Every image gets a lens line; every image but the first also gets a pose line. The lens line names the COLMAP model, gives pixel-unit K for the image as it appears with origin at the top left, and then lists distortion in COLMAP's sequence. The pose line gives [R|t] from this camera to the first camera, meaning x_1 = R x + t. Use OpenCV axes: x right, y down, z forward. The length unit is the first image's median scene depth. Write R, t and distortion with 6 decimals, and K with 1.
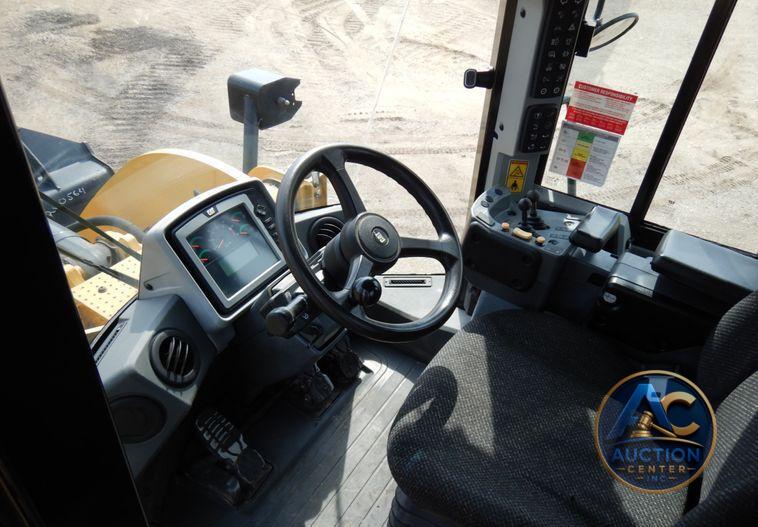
lens RADIAL K [[531.0, 0, 368.7], [0, 531.0, 277.1], [0, 0, 1]] dist [0.011138, -0.011907]
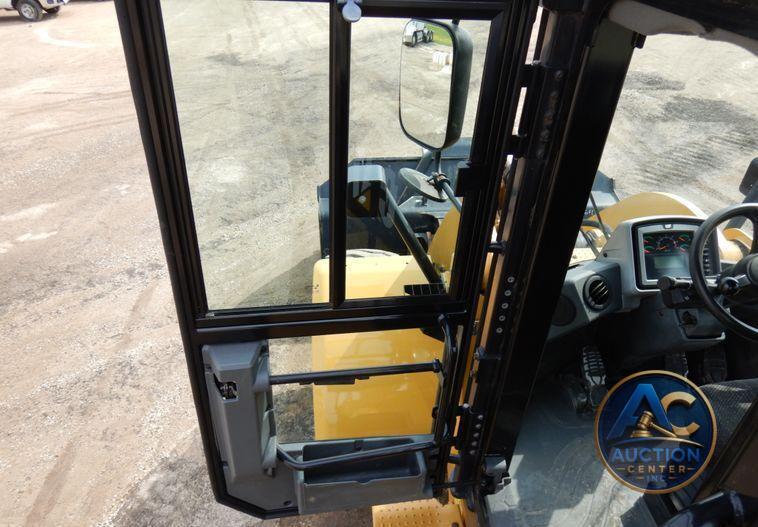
lens RADIAL K [[531.0, 0, 368.7], [0, 531.0, 277.1], [0, 0, 1]] dist [0.011138, -0.011907]
pose [[0.575827, 0.420513, -0.701136, 0.054885], [-0.485116, 0.866038, 0.120999, 0.037765], [0.658092, 0.270458, 0.702686, -0.096701]]
